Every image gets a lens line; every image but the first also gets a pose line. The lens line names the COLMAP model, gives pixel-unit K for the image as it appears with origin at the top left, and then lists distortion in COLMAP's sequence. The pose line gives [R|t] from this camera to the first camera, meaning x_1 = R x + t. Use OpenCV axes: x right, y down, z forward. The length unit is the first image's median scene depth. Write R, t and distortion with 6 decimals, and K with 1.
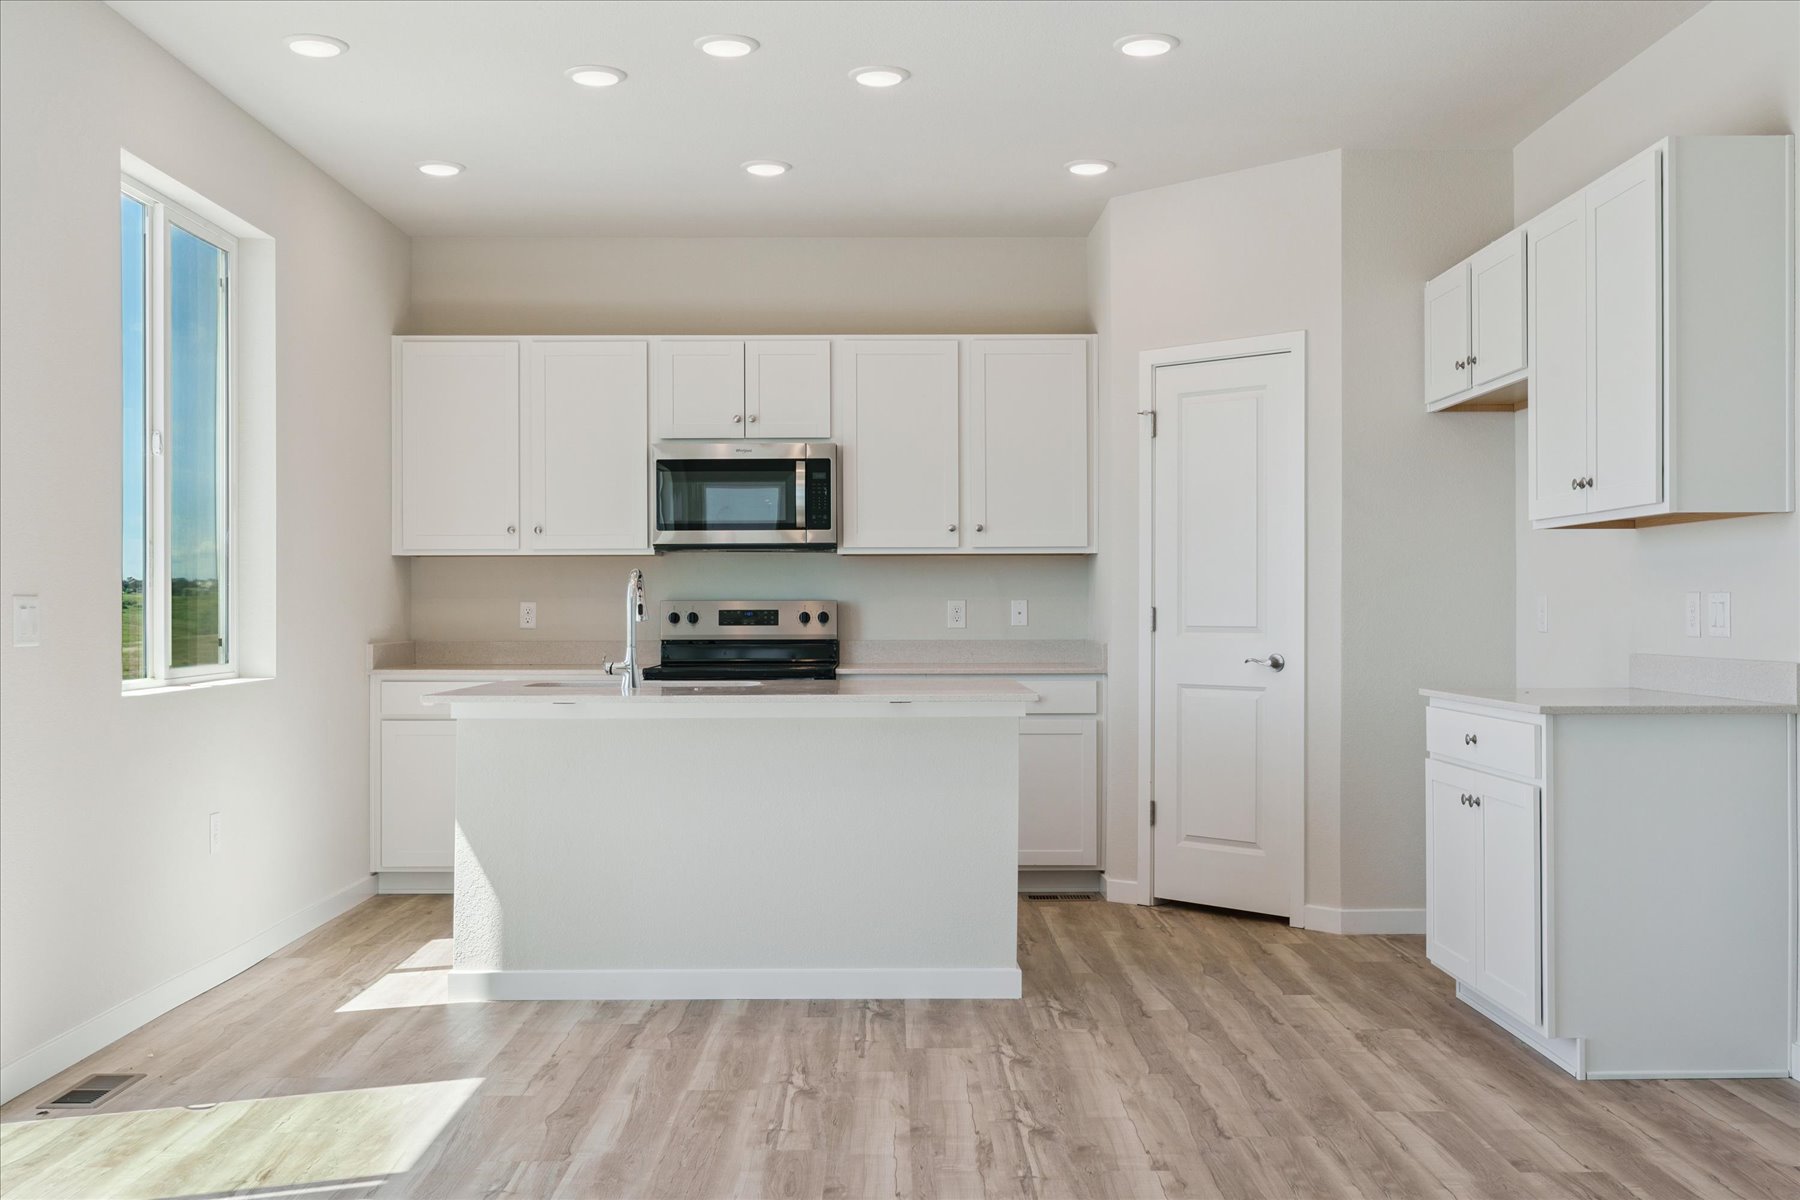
lens RADIAL K [[1767.1, 0, 900.0], [0, 1767.1, 600.0], [0, 0, 1]] dist [0.002525, 0.003743]
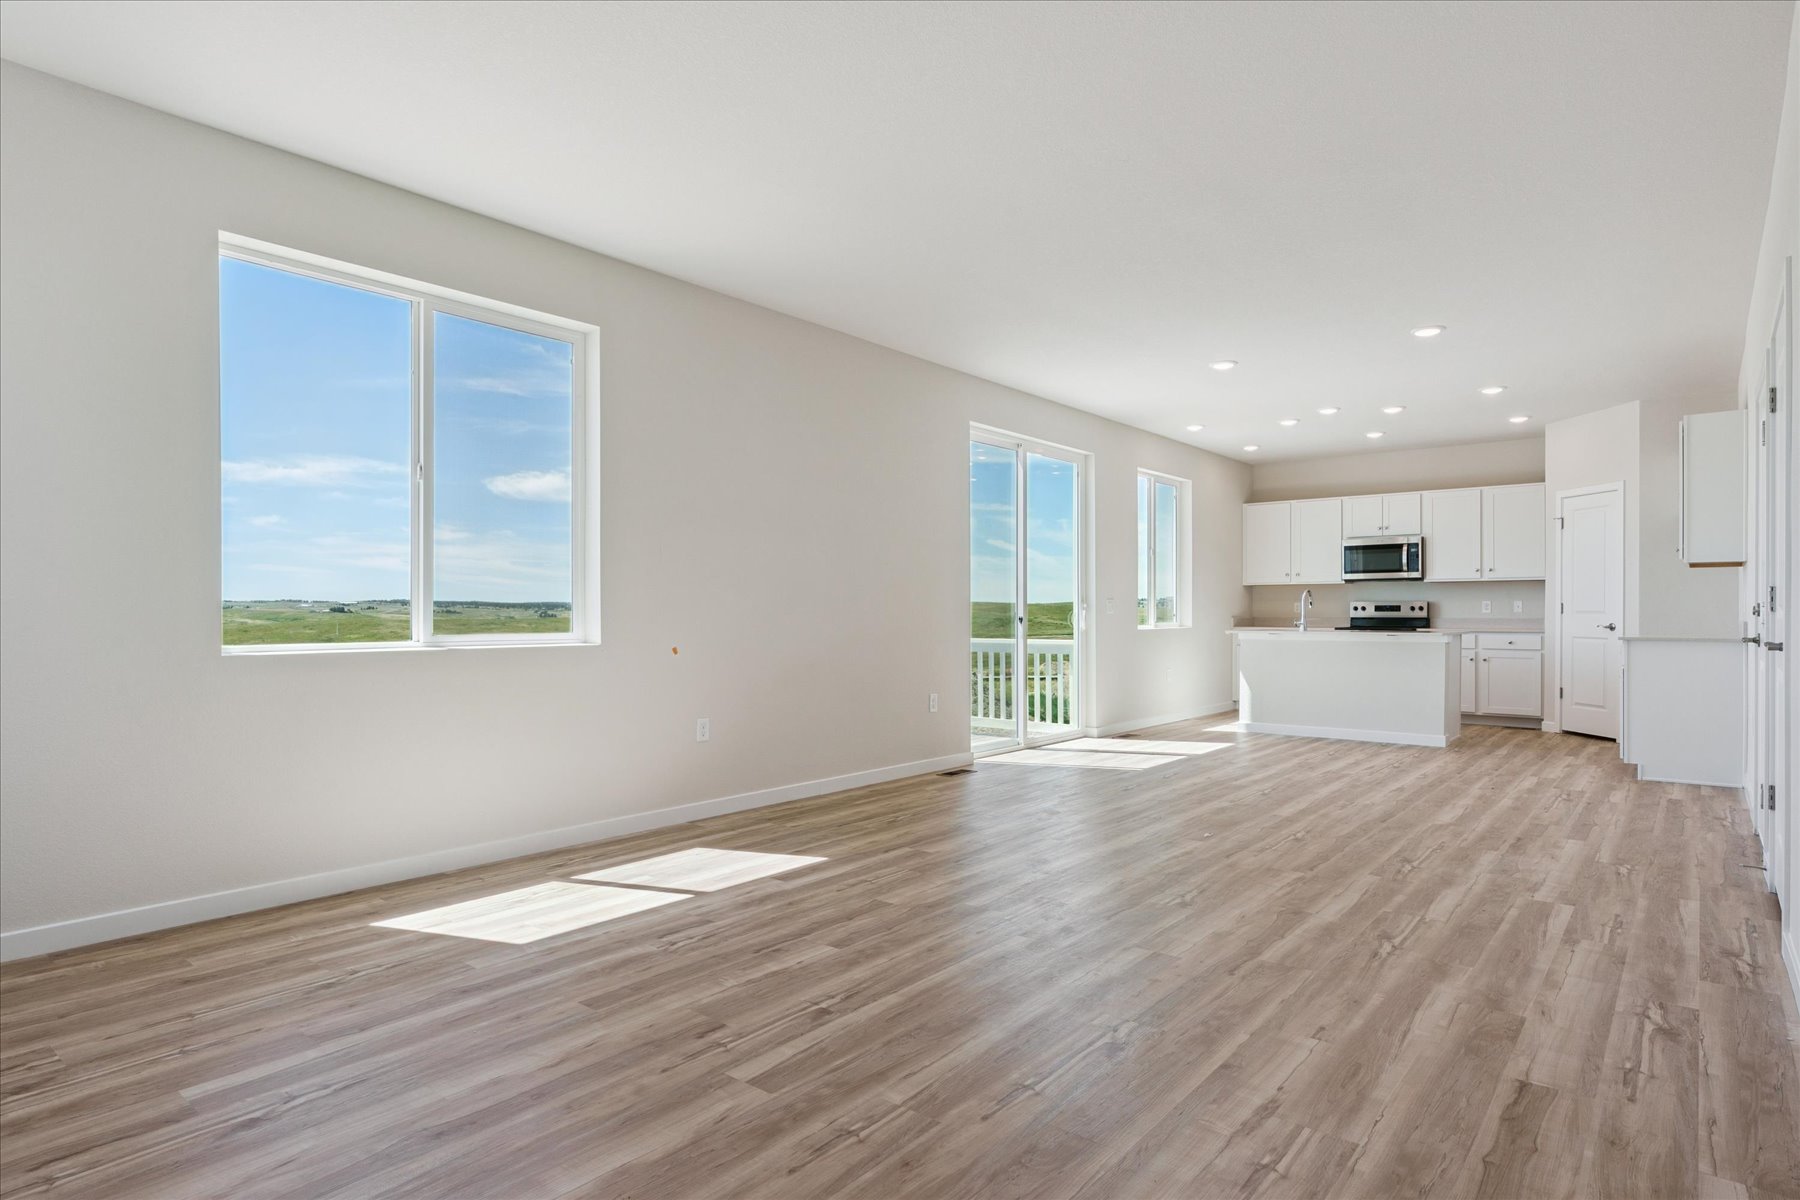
lens RADIAL K [[990.1, 0, 935.3], [0, 990.1, 615.5], [0, 0, 1]] dist [0.000231, 0.001016]
pose [[0.778797, 0.004422, -0.627260, 0.297516], [0.000735, 0.999968, 0.007962, 0.008651], [0.627276, -0.006661, 0.778769, -0.476986]]
